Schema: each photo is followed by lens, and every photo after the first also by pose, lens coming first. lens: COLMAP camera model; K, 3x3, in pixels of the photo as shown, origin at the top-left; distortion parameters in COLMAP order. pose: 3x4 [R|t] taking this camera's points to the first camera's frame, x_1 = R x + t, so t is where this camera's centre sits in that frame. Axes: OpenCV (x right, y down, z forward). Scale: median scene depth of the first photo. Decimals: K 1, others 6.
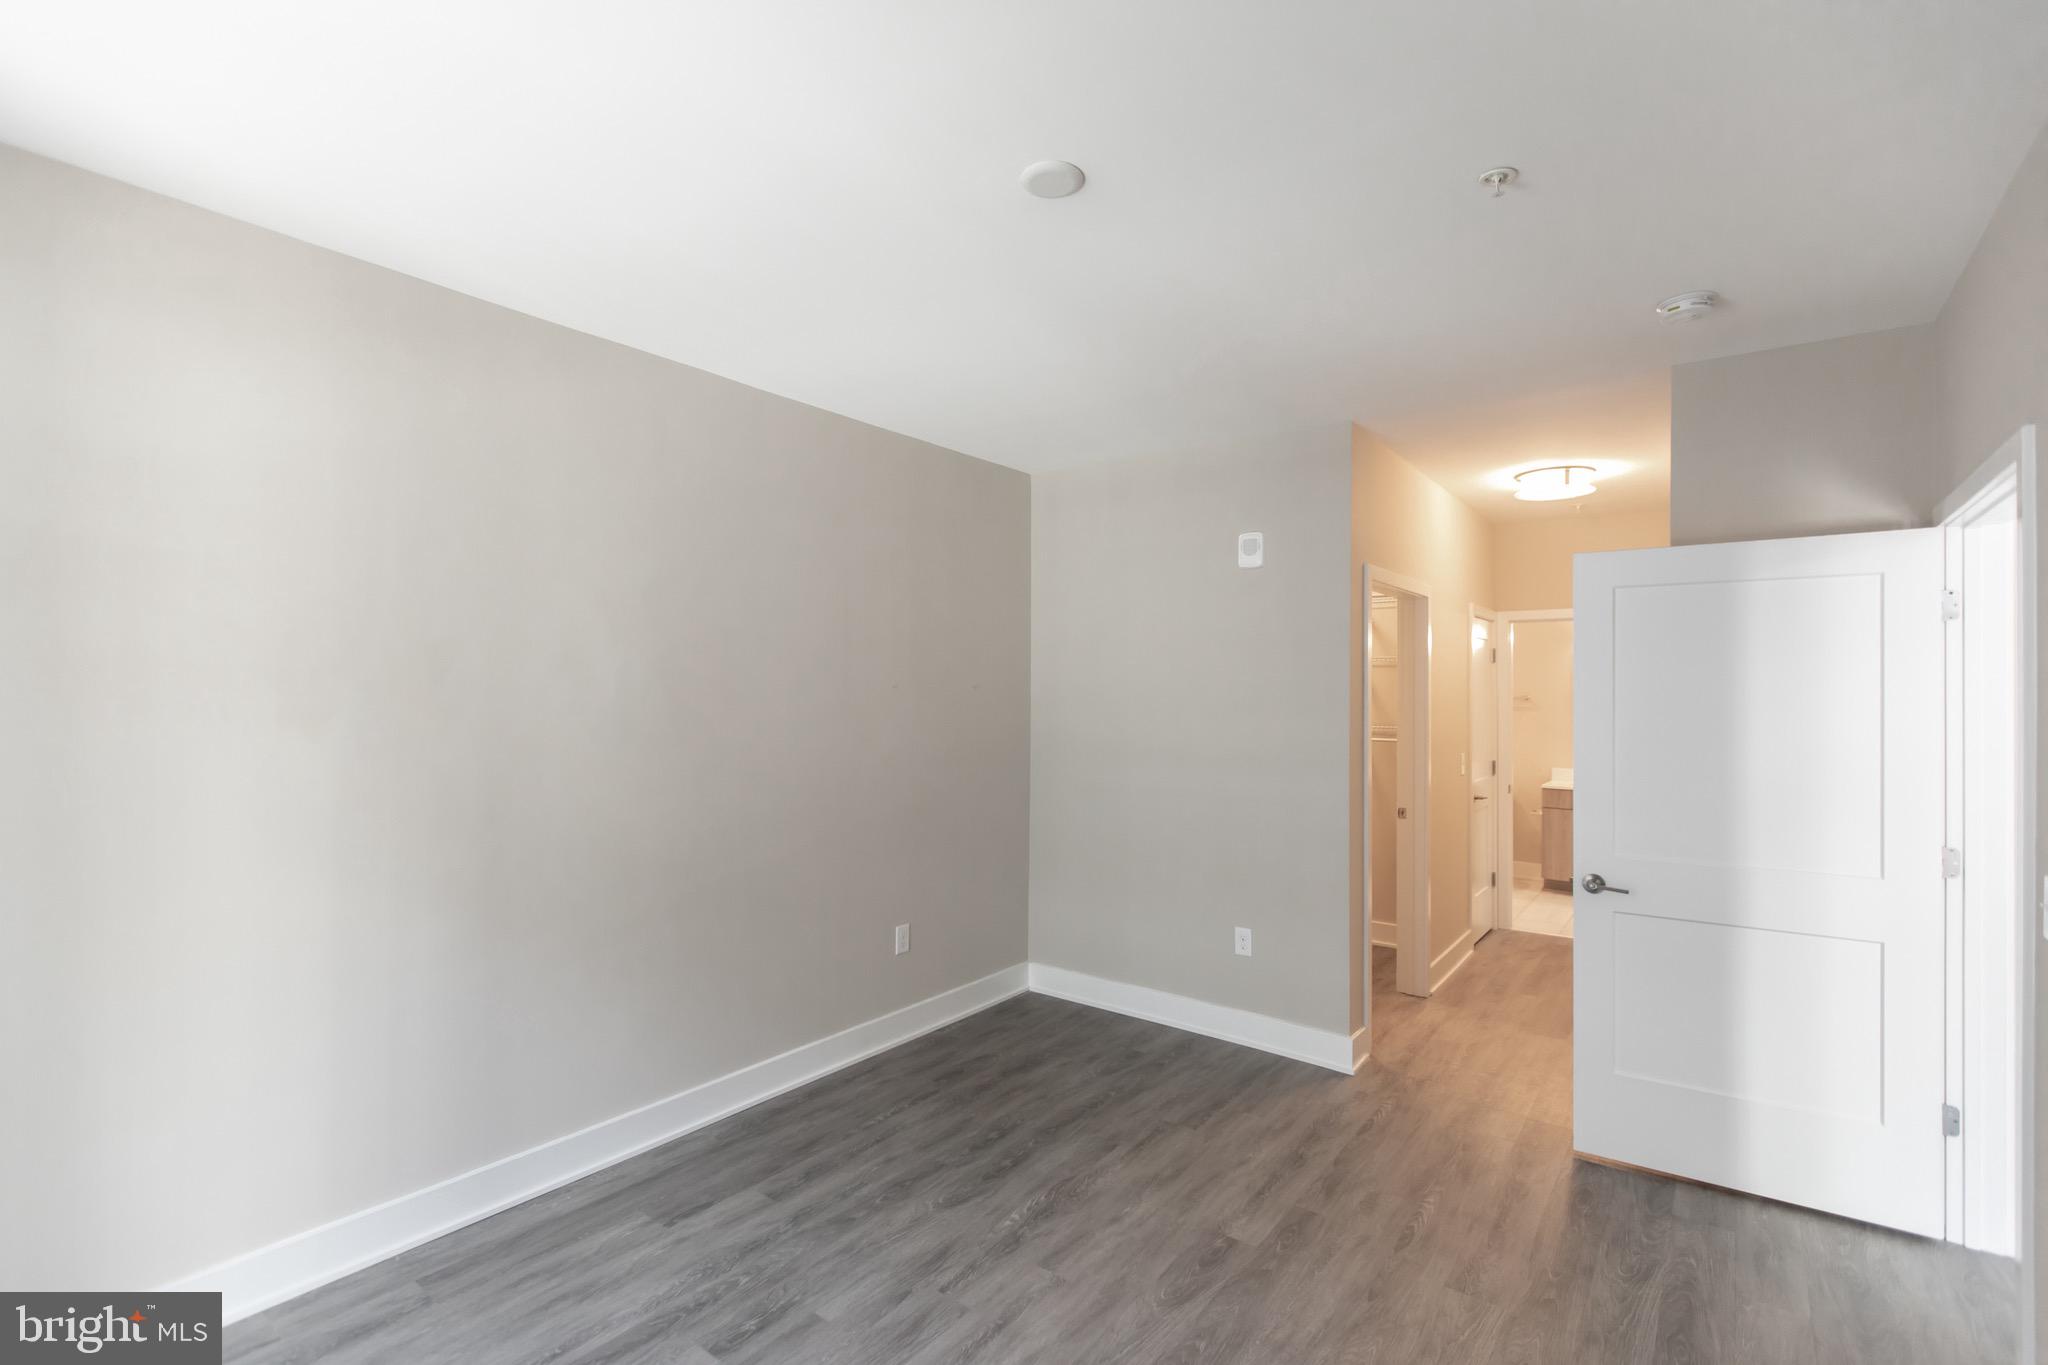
lens RADIAL K [[906.8, 0, 1012.0], [0, 906.8, 690.5], [0, 0, 1]] dist [0.000184, -0.000242]
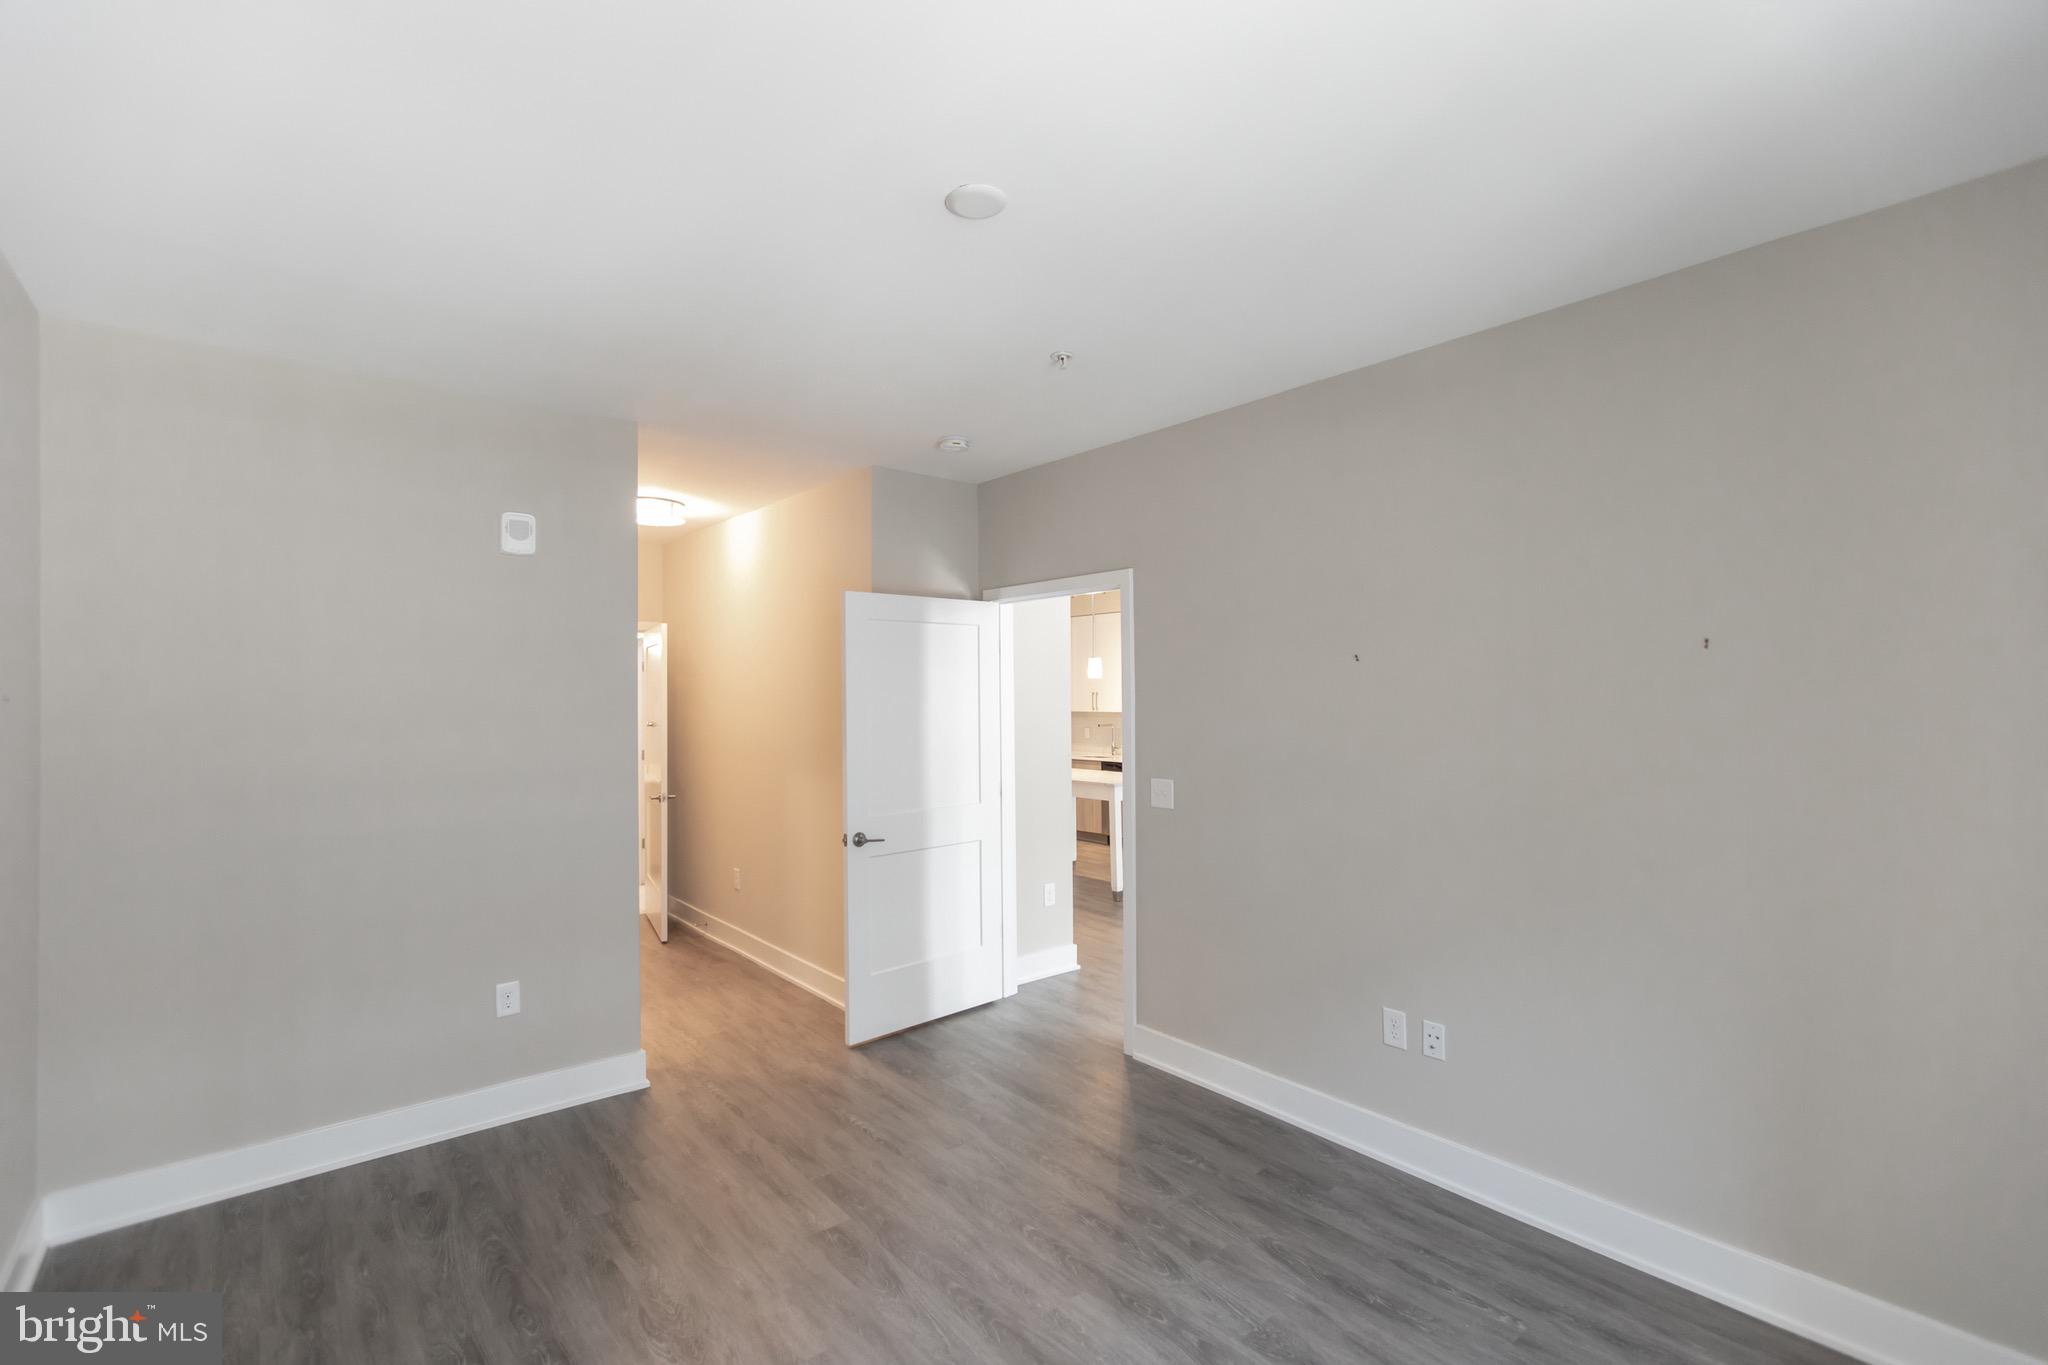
lens RADIAL K [[906.8, 0, 1012.0], [0, 906.8, 690.5], [0, 0, 1]] dist [0.000184, -0.000242]
pose [[0.225172, -0.004428, 0.974309, -0.609843], [0.007080, 0.999971, 0.002909, -0.009484], [-0.974293, 0.006244, 0.225197, 0.477977]]
